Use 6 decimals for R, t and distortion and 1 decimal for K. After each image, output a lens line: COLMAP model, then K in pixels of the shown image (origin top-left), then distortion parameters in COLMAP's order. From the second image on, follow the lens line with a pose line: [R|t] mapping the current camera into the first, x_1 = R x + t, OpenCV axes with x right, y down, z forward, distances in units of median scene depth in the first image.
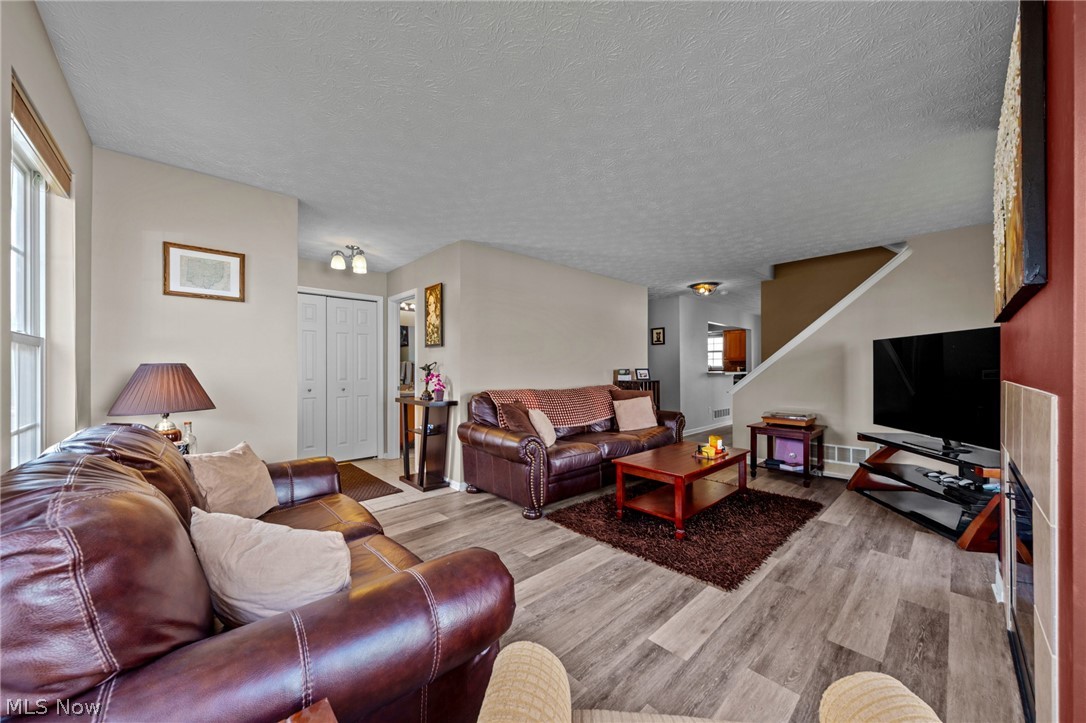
lens RADIAL K [[386.3, 0, 541.8], [0, 386.3, 367.6], [0, 0, 1]] dist [-0.000274, -0.000047]
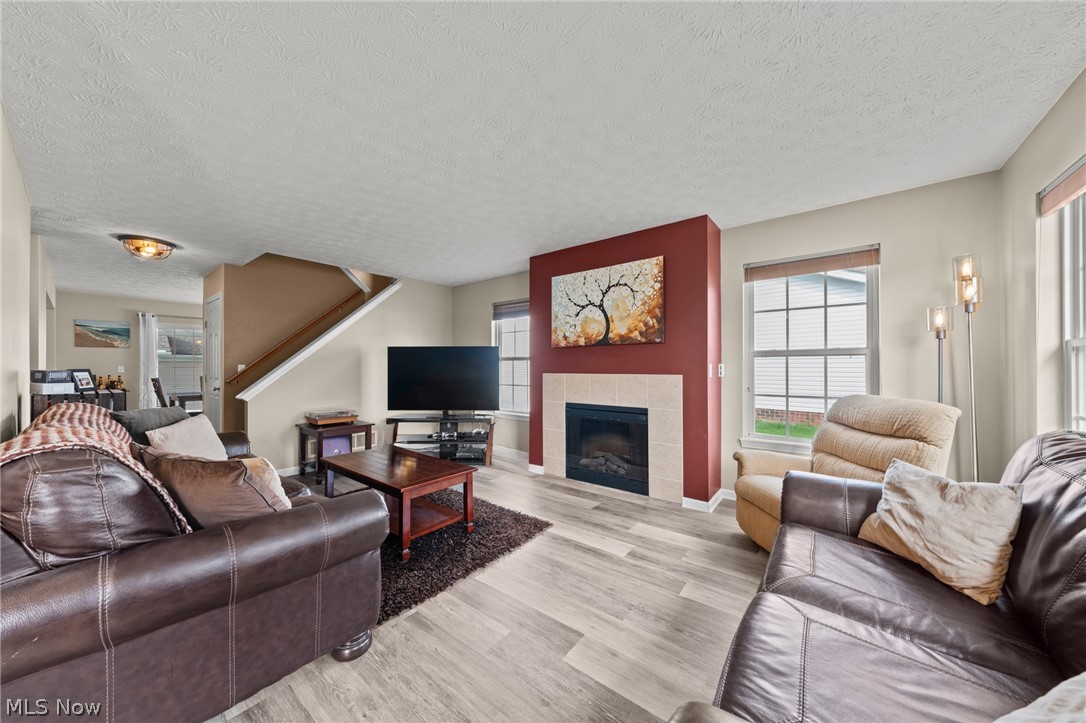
lens RADIAL K [[370.2, 0, 537.3], [0, 370.2, 364.3], [0, 0, 1]] dist [-0.002712, 0.000307]
pose [[-0.150078, 0.011046, 0.988612, -0.580963], [-0.003743, 0.999924, -0.011741, 0.002986], [-0.988667, -0.005462, -0.150025, 0.852131]]
